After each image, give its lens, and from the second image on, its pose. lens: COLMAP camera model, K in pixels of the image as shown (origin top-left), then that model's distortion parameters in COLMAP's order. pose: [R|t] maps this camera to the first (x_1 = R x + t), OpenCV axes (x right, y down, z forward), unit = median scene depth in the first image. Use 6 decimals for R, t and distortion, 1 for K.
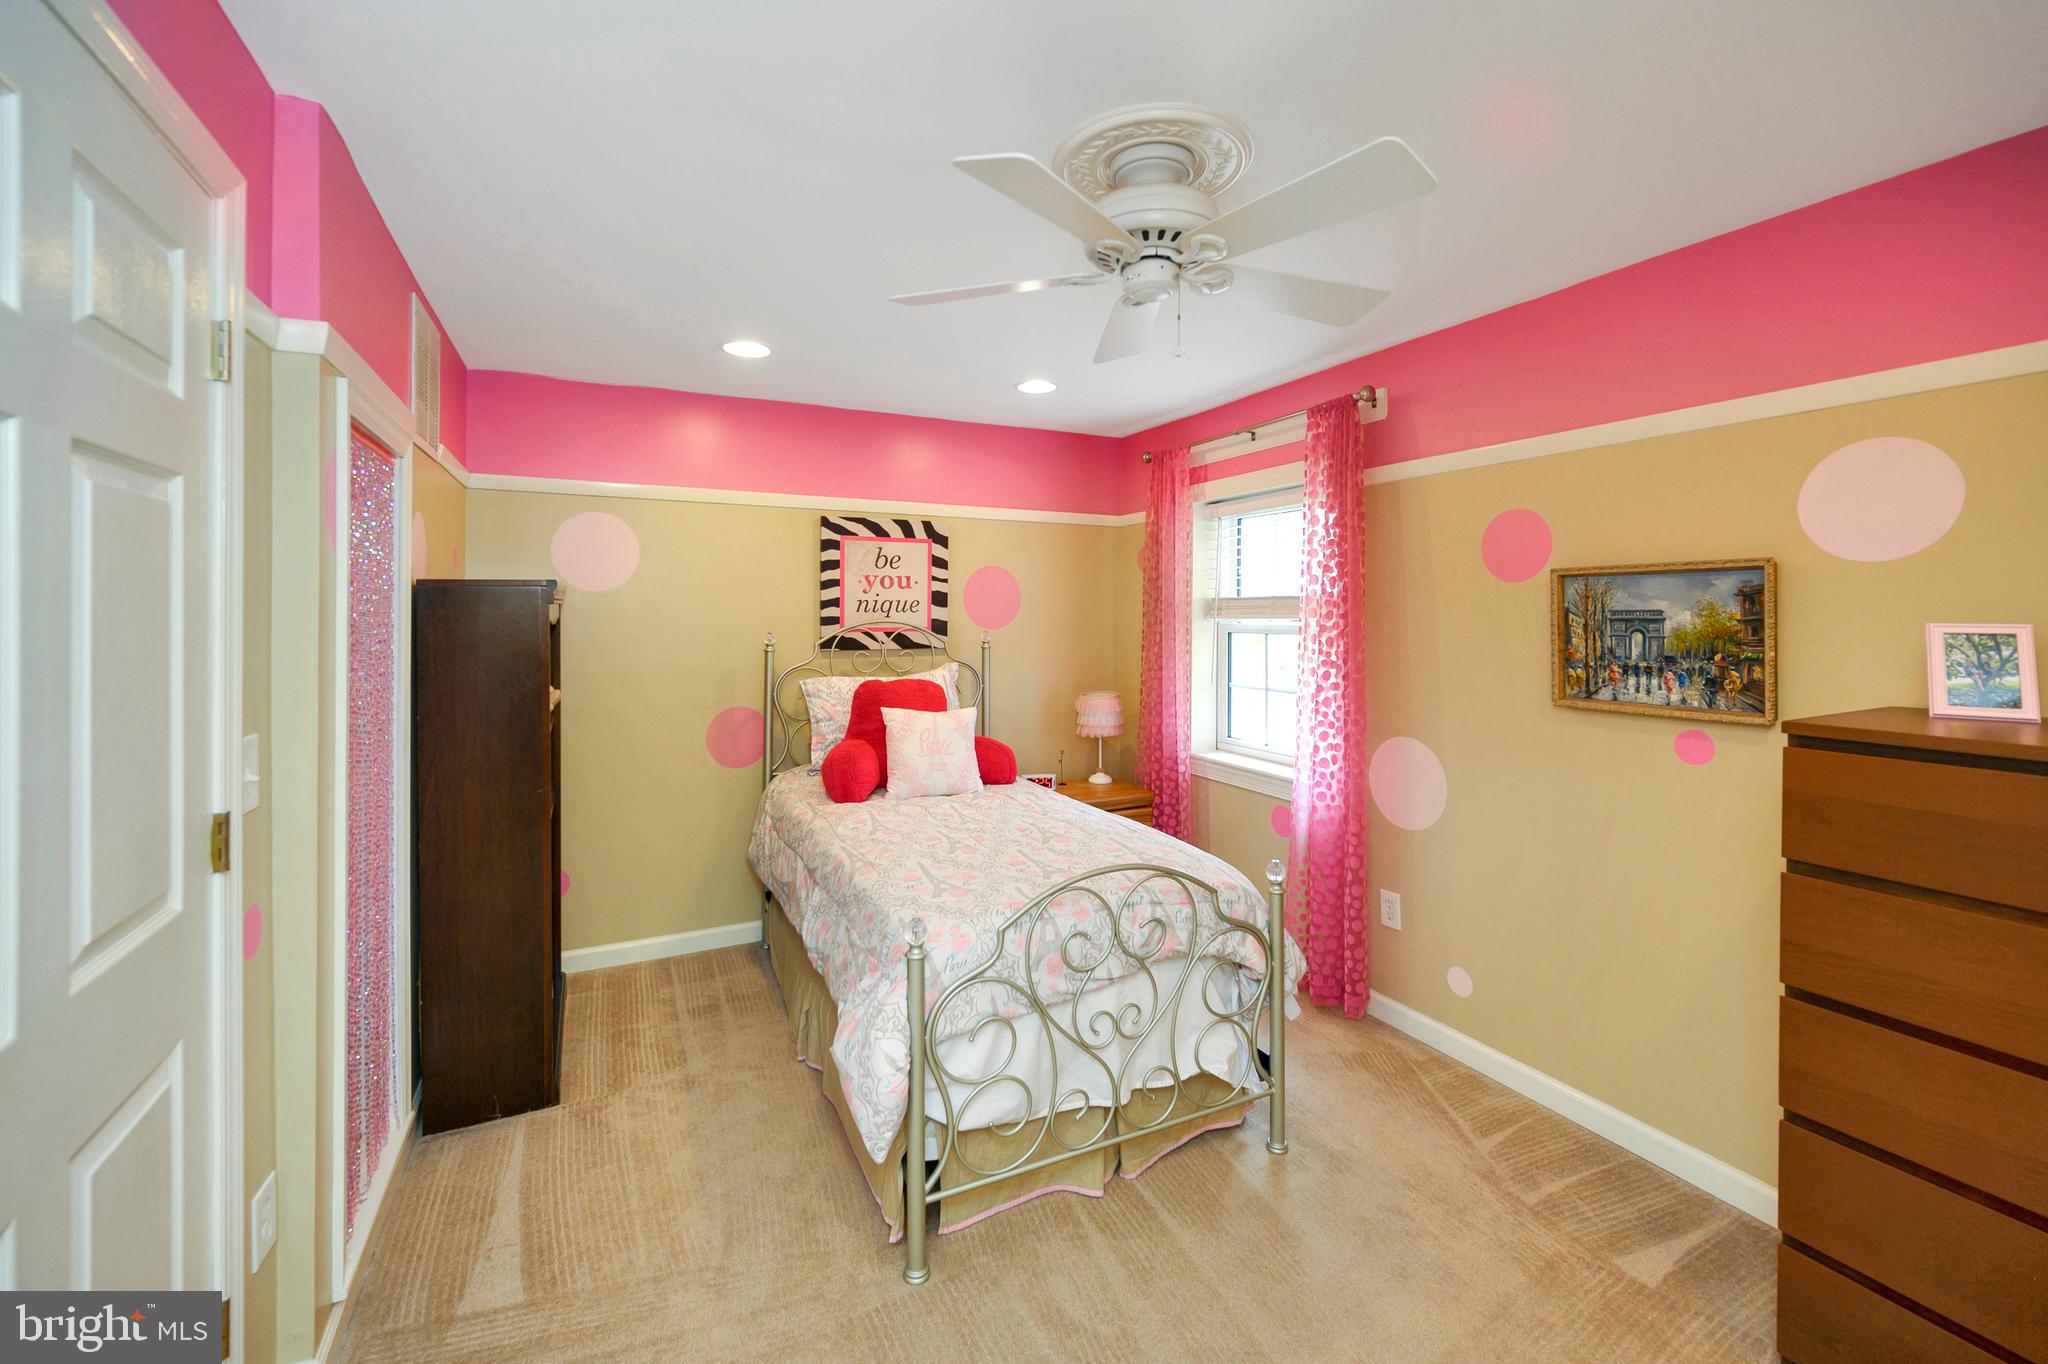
lens RADIAL K [[860.3, 0, 1033.5], [0, 860.3, 604.9], [0, 0, 1]] dist [-0.003412, -0.000530]
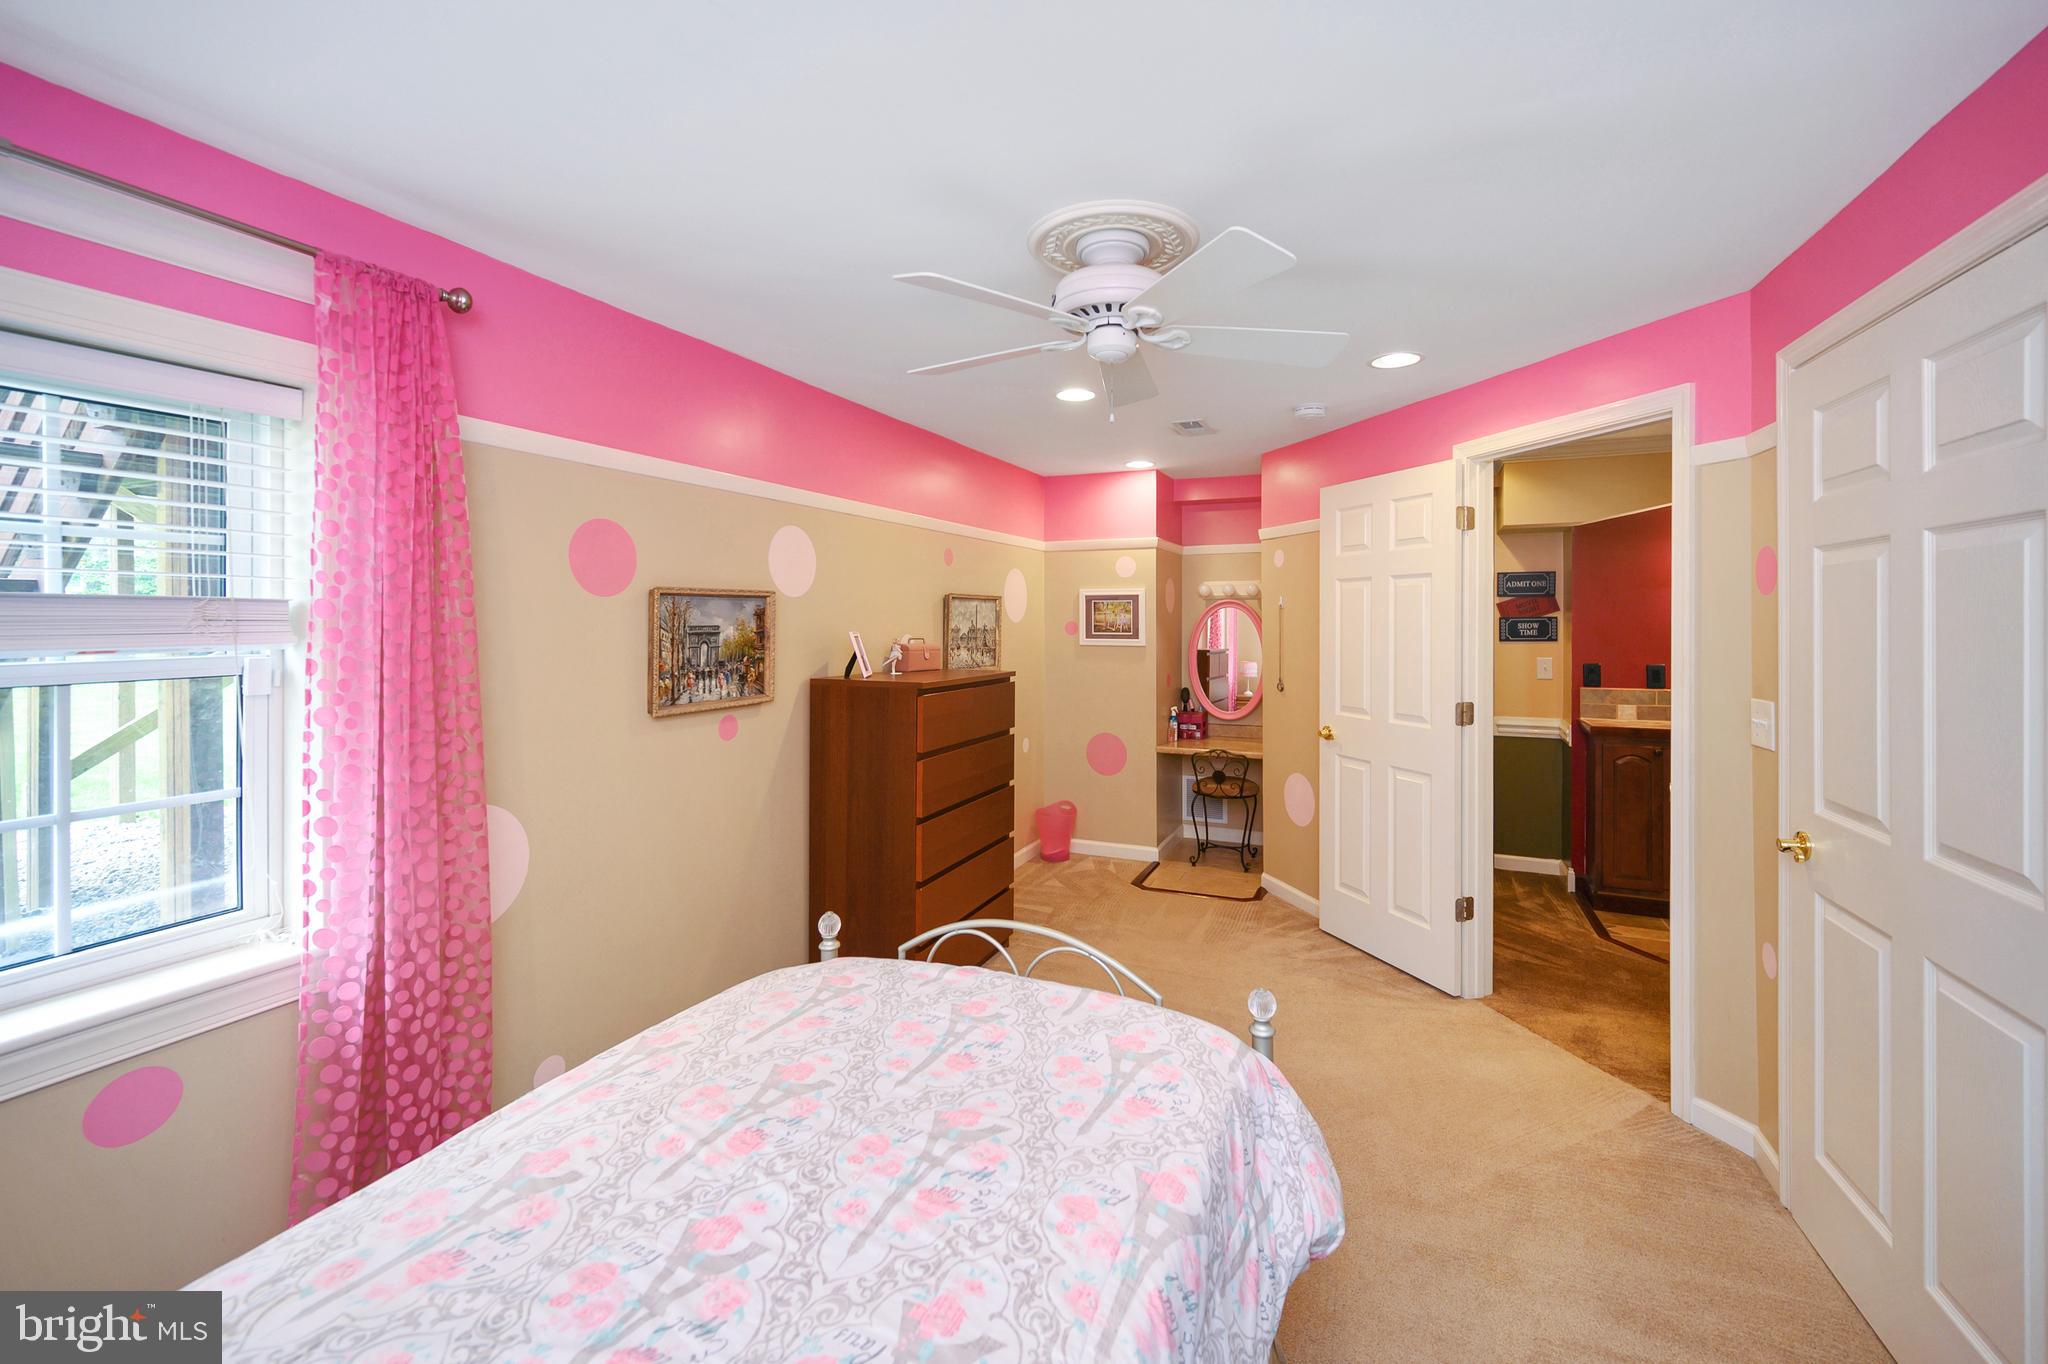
lens RADIAL K [[866.5, 0, 1025.7], [0, 866.5, 623.8], [0, 0, 1]] dist [-0.001793, -0.000170]
pose [[-0.645091, -0.000737, 0.764105, -0.548232], [-0.003591, 0.999991, -0.002068, 0.004378], [-0.764097, -0.004078, -0.645088, 1.478852]]
